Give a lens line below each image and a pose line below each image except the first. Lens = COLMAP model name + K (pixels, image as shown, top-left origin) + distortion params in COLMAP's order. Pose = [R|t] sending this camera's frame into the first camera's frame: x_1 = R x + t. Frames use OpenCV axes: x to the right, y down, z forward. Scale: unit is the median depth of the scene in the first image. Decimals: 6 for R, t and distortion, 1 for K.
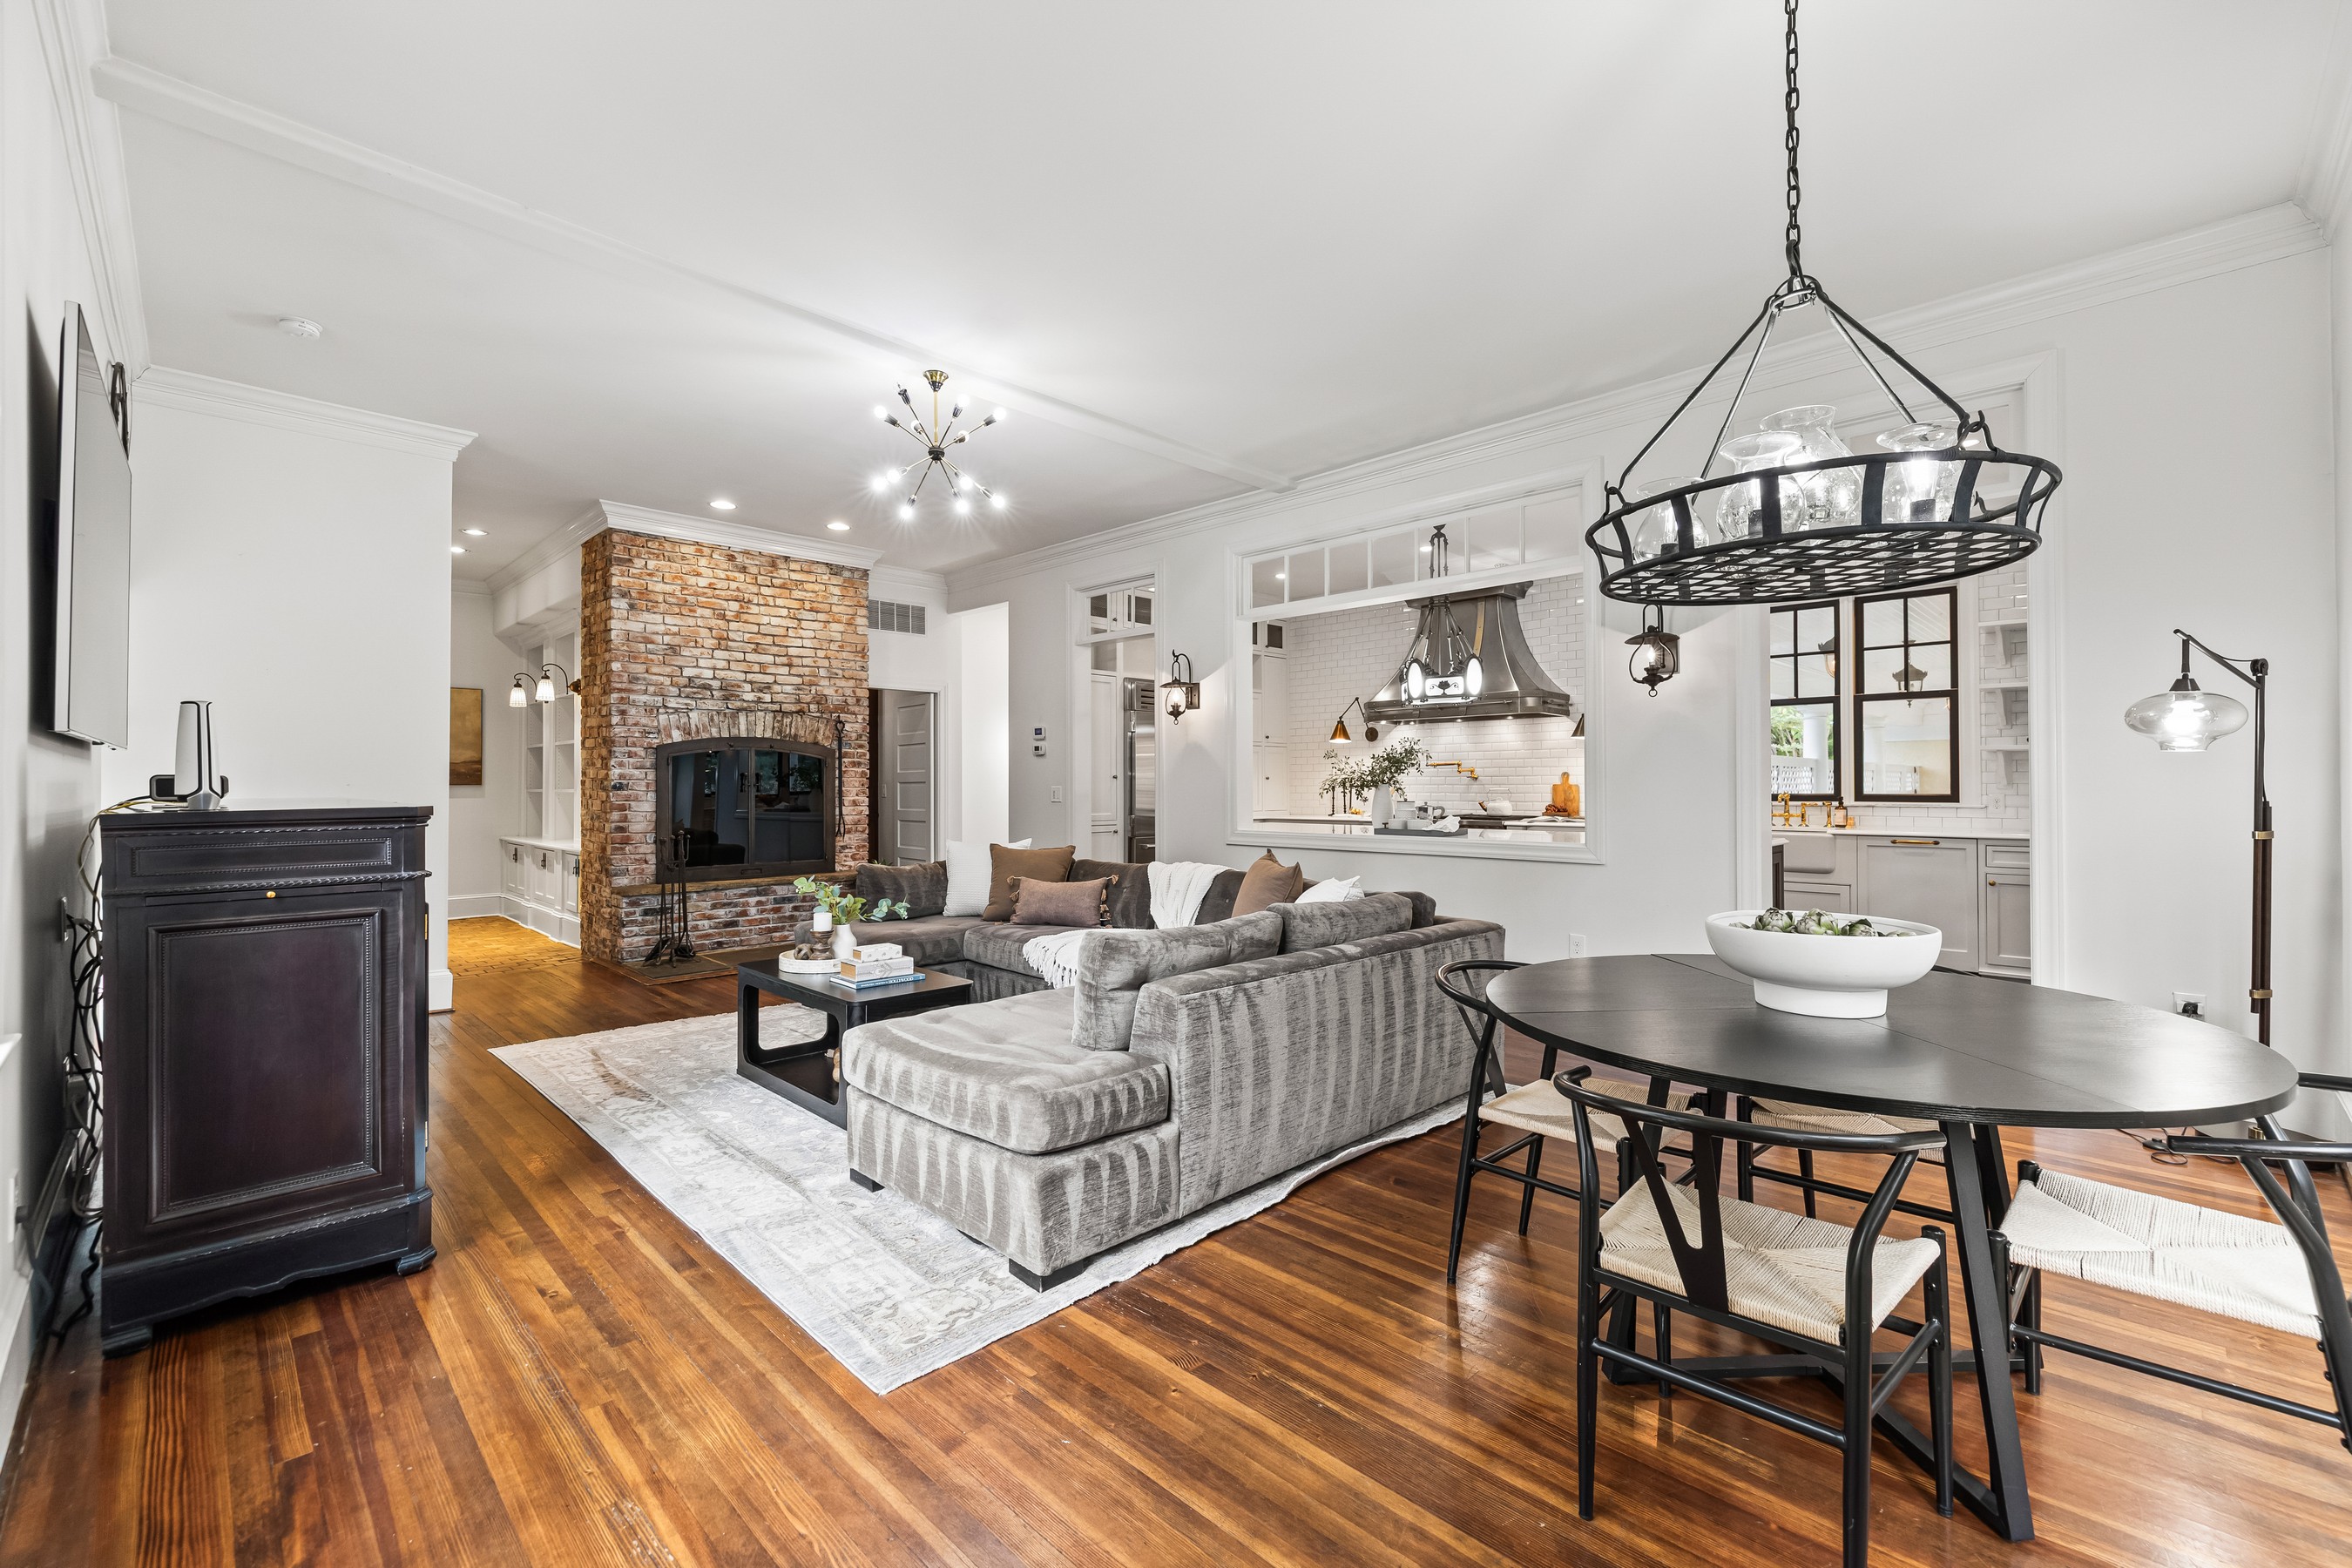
lens RADIAL K [[990.9, 0, 1172.9], [0, 990.9, 774.3], [0, 0, 1]] dist [0.001632, -0.000454]
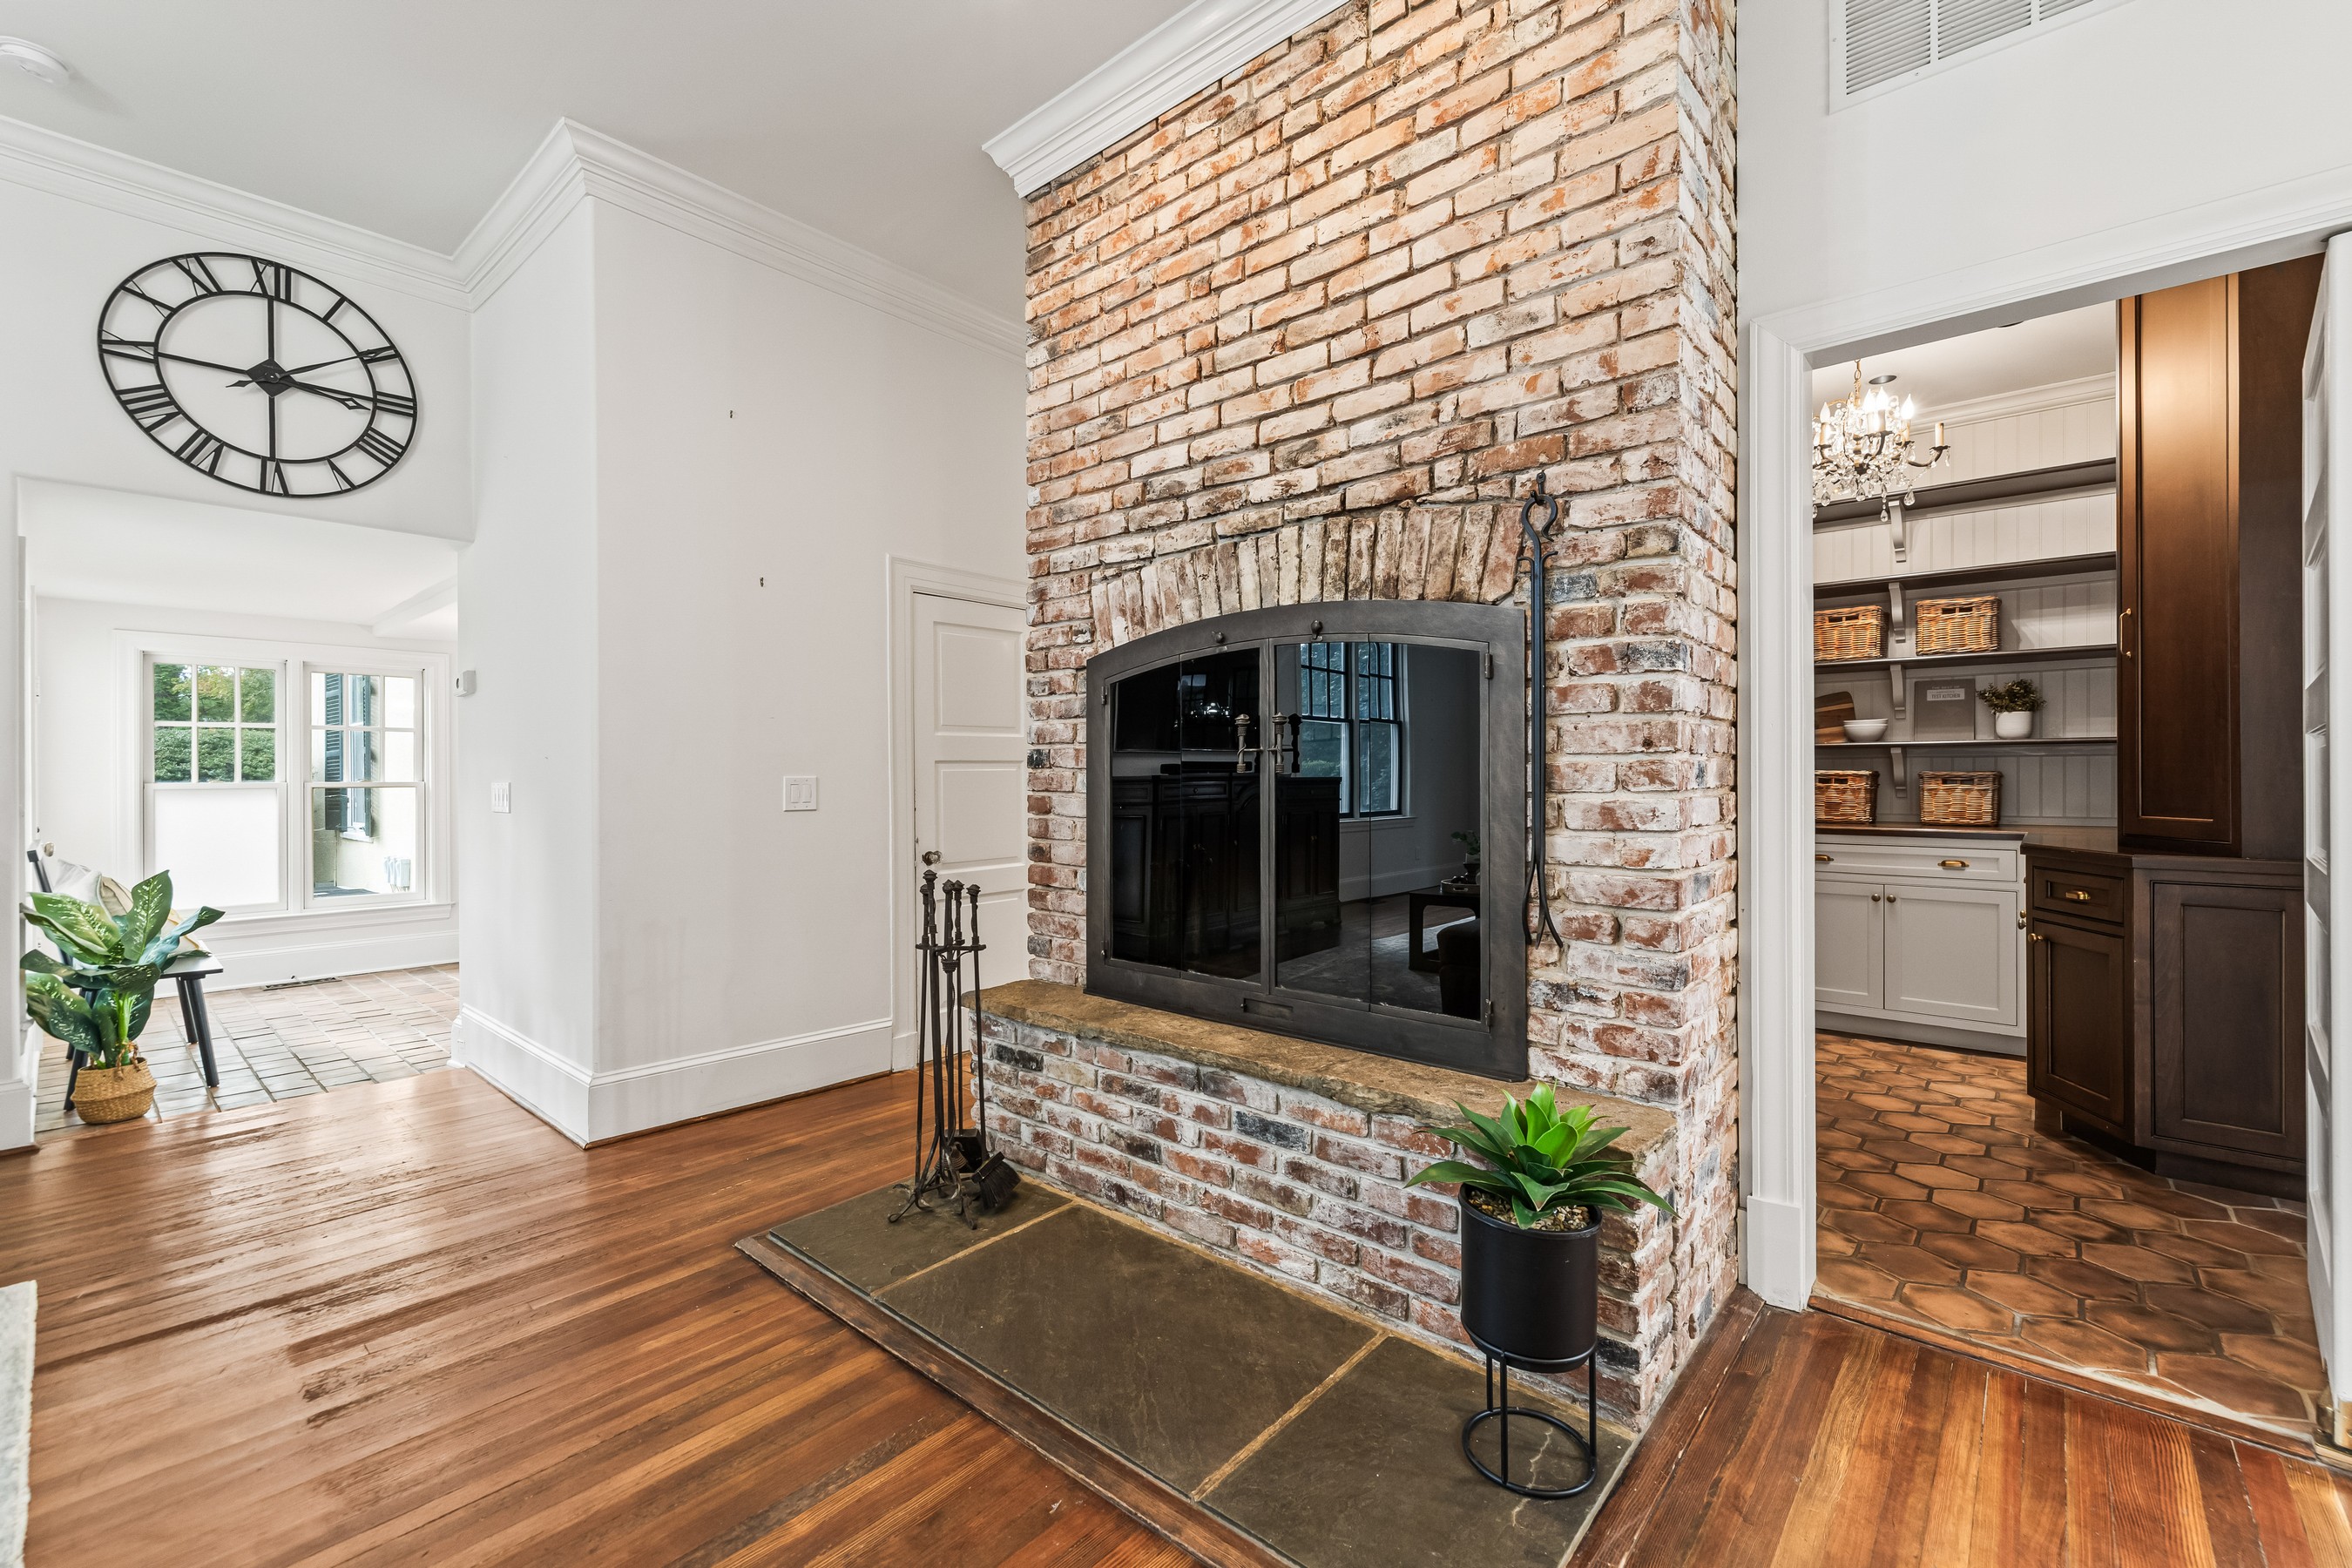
lens RADIAL K [[990.9, 0, 1172.9], [0, 990.9, 774.3], [0, 0, 1]] dist [0.001632, -0.000454]
pose [[0.060091, 0.001381, -0.998192, -0.093807], [0.011701, 0.999929, 0.002087, 0.017913], [0.998124, -0.011805, 0.060070, 0.964248]]
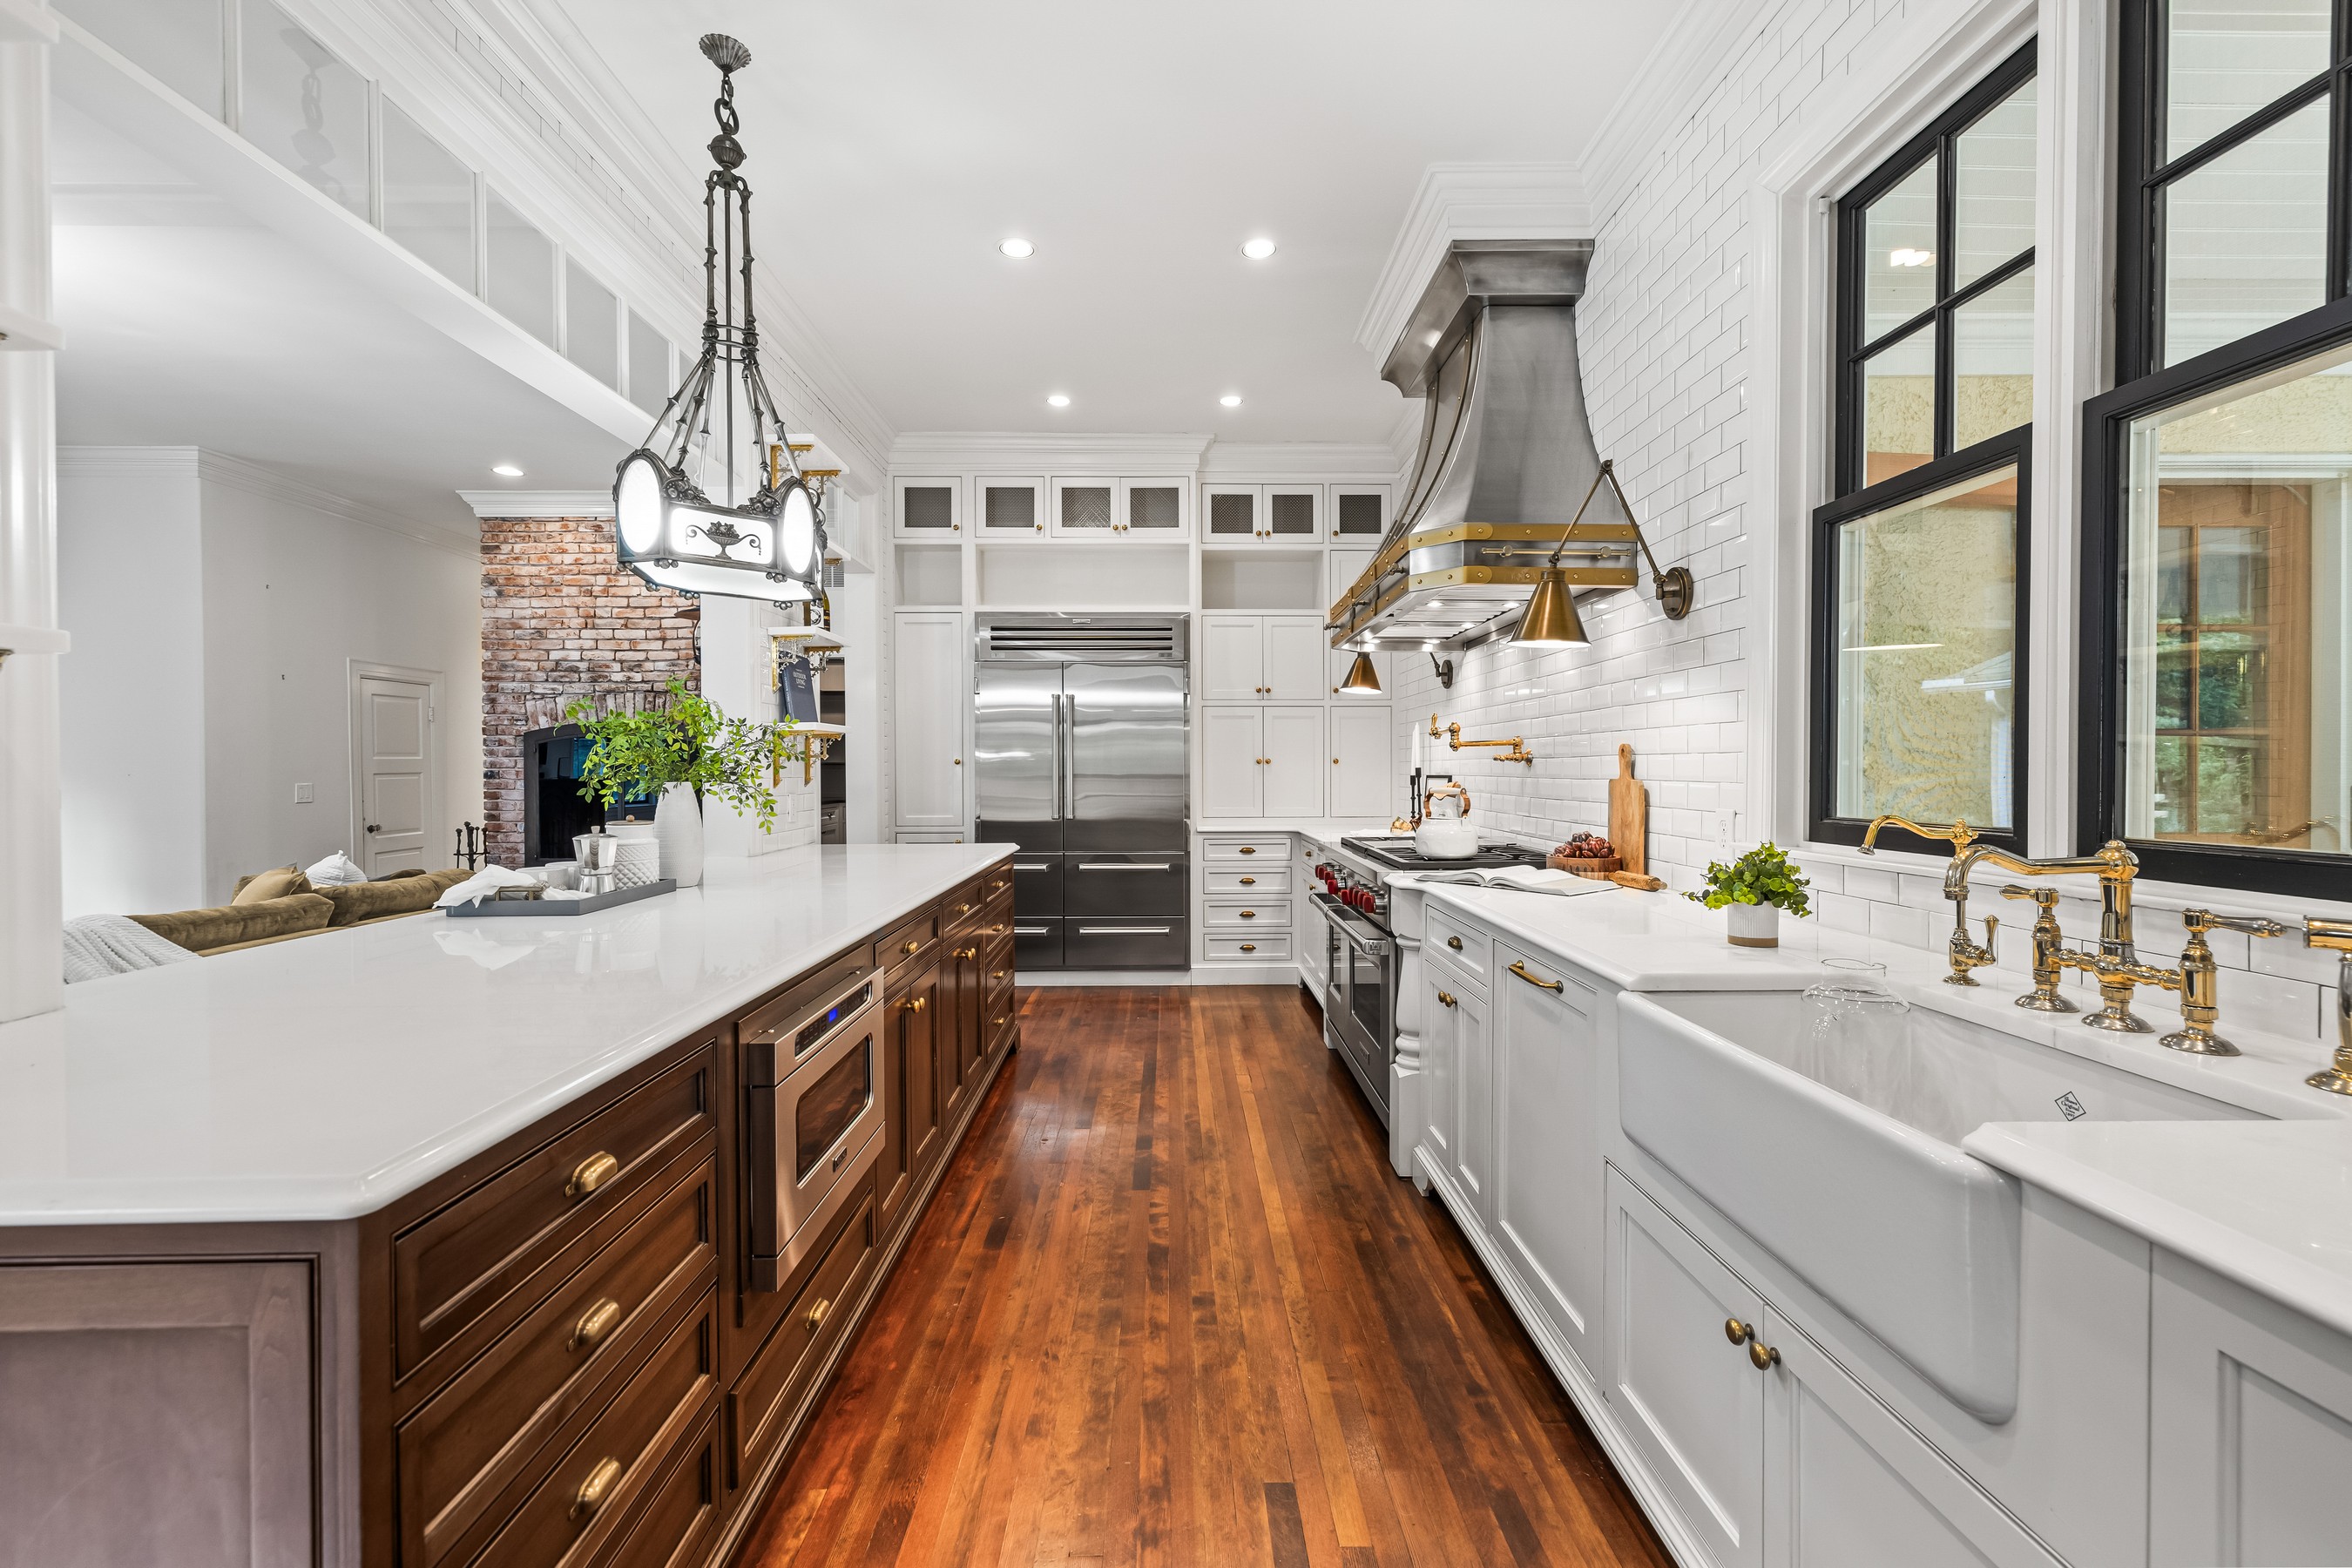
lens RADIAL K [[990.9, 0, 1172.9], [0, 990.9, 774.3], [0, 0, 1]] dist [0.001632, -0.000454]
pose [[0.717945, 0.007481, -0.696060, 0.594132], [0.008927, 0.999761, 0.019953, -0.001785], [0.696043, -0.020539, 0.717706, 0.708246]]
